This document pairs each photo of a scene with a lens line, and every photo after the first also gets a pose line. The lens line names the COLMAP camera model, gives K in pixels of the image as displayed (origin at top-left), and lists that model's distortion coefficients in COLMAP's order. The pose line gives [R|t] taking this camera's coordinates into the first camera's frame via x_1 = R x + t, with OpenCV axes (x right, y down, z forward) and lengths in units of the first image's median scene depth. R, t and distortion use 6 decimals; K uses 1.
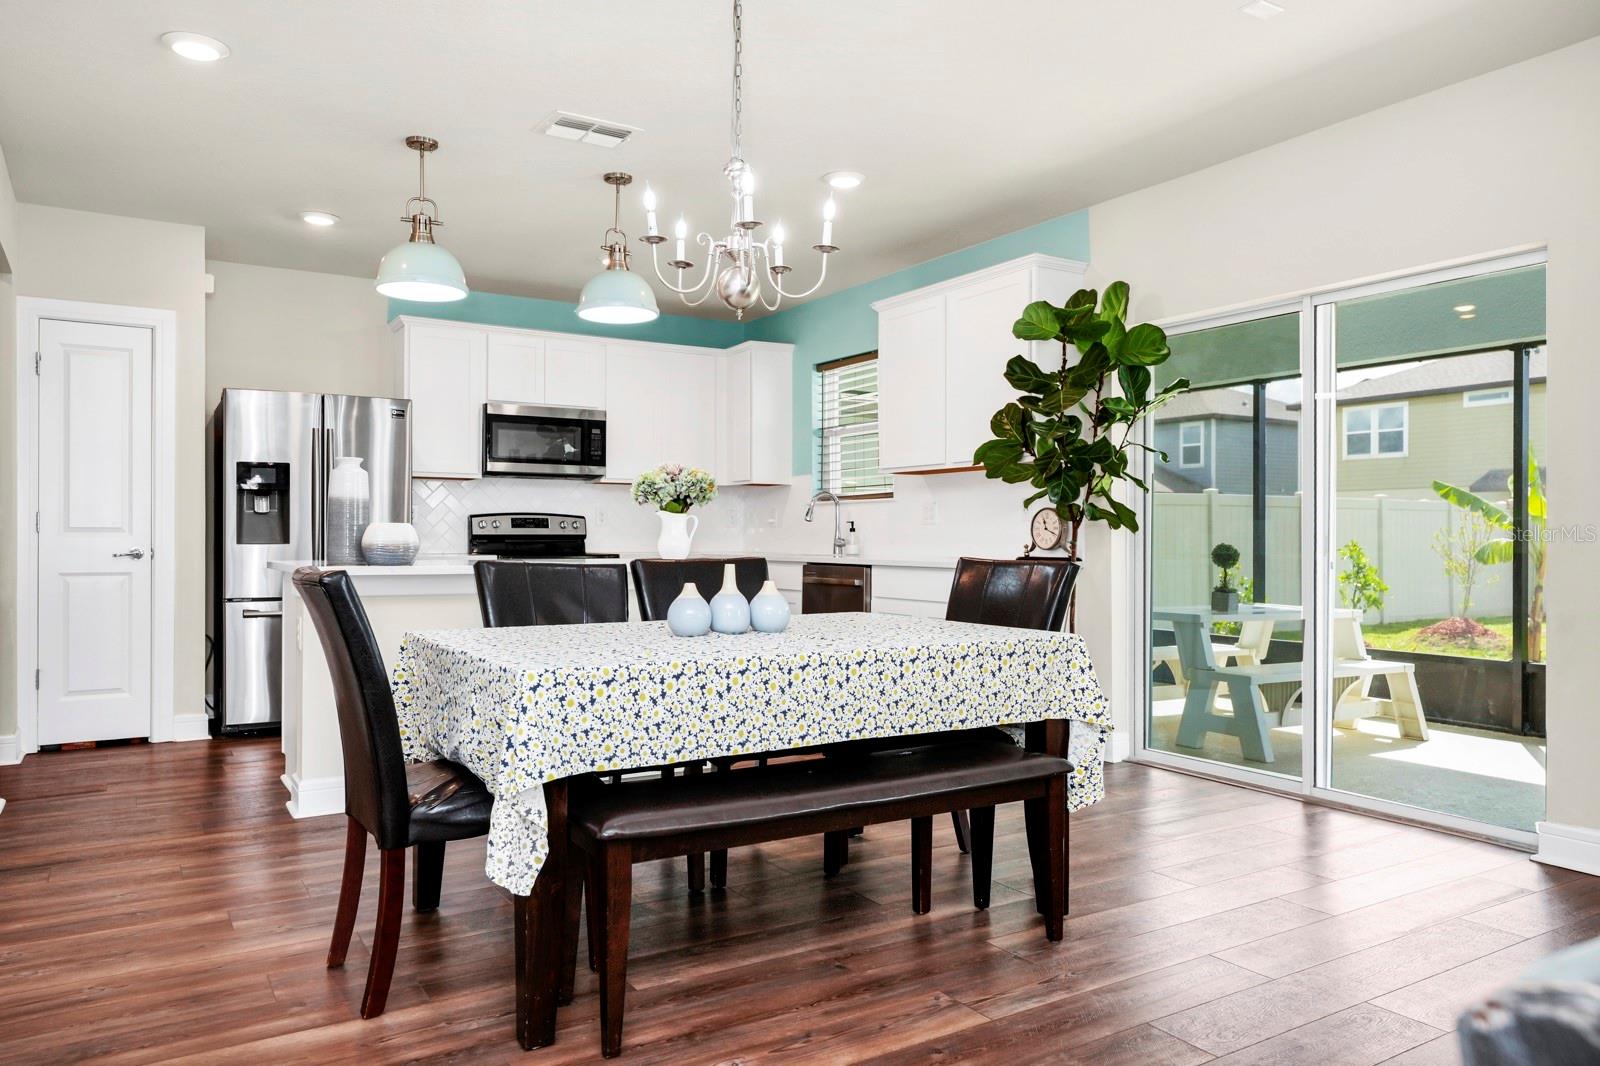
lens RADIAL K [[1145.1, 0, 800.0], [0, 1145.1, 533.0], [0, 0, 1]] dist [-0.005235, -0.003393]
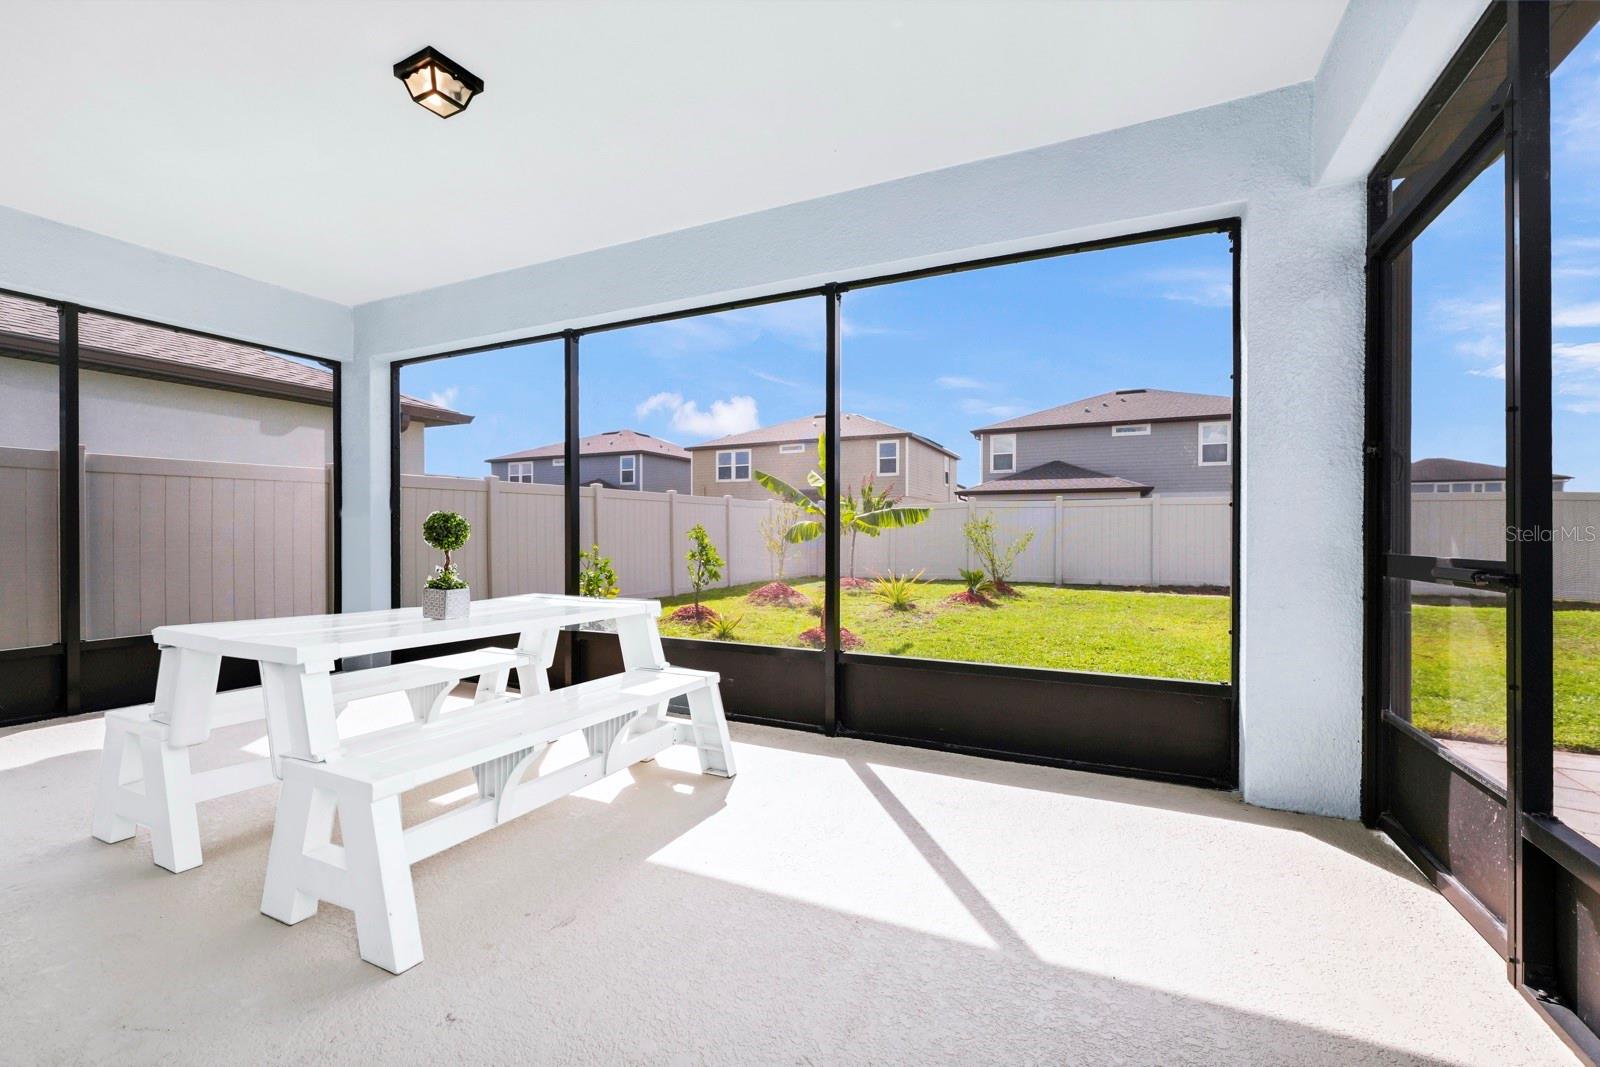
lens RADIAL K [[700.9, 0, 800.0], [0, 700.9, 533.5], [0, 0, 1]] dist [-0.001428, -0.000600]
pose [[0.850232, -0.006289, 0.526370, 0.190770], [0.002354, 0.999964, 0.008146, 0.010558], [-0.526402, -0.005687, 0.850217, 0.324739]]
